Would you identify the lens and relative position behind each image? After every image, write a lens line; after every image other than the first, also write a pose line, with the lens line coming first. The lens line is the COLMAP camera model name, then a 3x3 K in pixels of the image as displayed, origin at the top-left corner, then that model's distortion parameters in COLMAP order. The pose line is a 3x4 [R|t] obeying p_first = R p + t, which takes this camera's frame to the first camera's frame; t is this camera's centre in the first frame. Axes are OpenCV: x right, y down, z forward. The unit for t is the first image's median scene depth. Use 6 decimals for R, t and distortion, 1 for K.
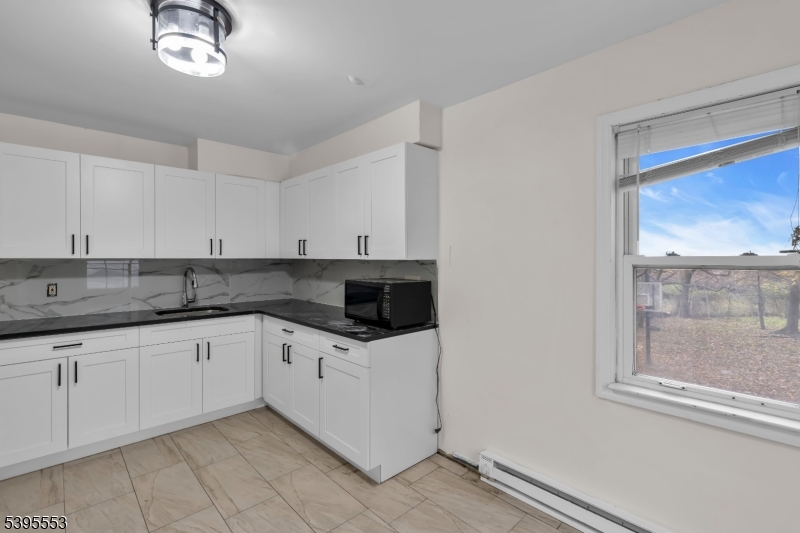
lens RADIAL K [[365.3, 0, 397.3], [0, 365.3, 265.5], [0, 0, 1]] dist [-0.003126, 0.000321]
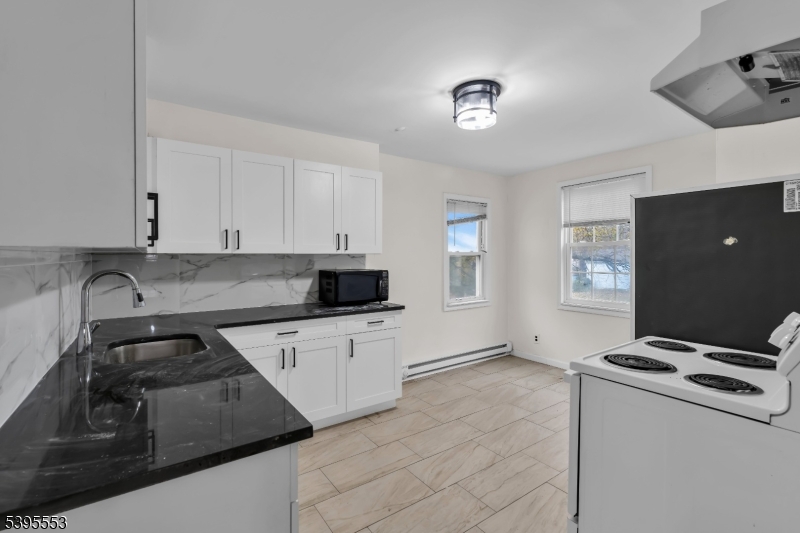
lens RADIAL K [[372.5, 0, 390.2], [0, 372.5, 255.3], [0, 0, 1]] dist [-0.001551, -0.000085]
pose [[0.152692, -0.009047, 0.988232, -1.292564], [0.019723, 0.999787, 0.006106, -0.017362], [-0.988077, 0.018559, 0.152838, 0.661430]]
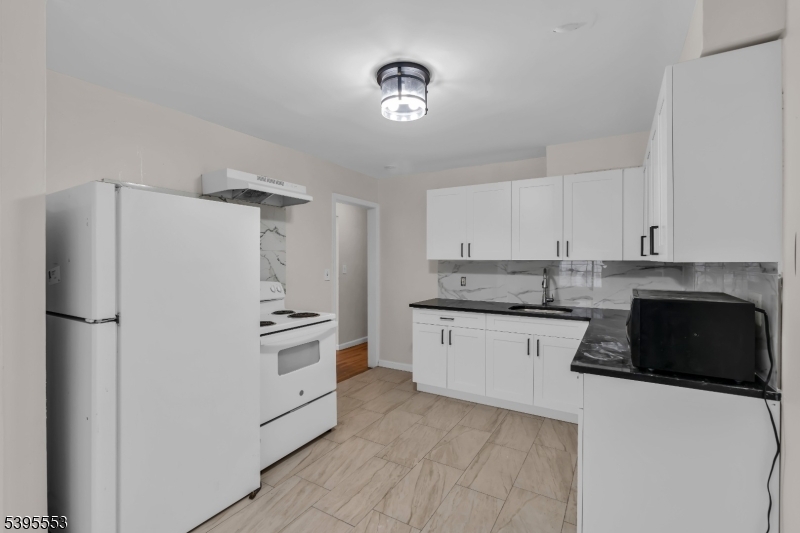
lens RADIAL K [[365.3, 0, 397.3], [0, 365.3, 265.5], [0, 0, 1]] dist [-0.003126, 0.000321]
pose [[0.269116, 0.014265, -0.963002, 0.429301], [-0.020731, 0.999744, 0.009016, -0.005106], [0.962884, 0.017538, 0.269343, 0.361607]]
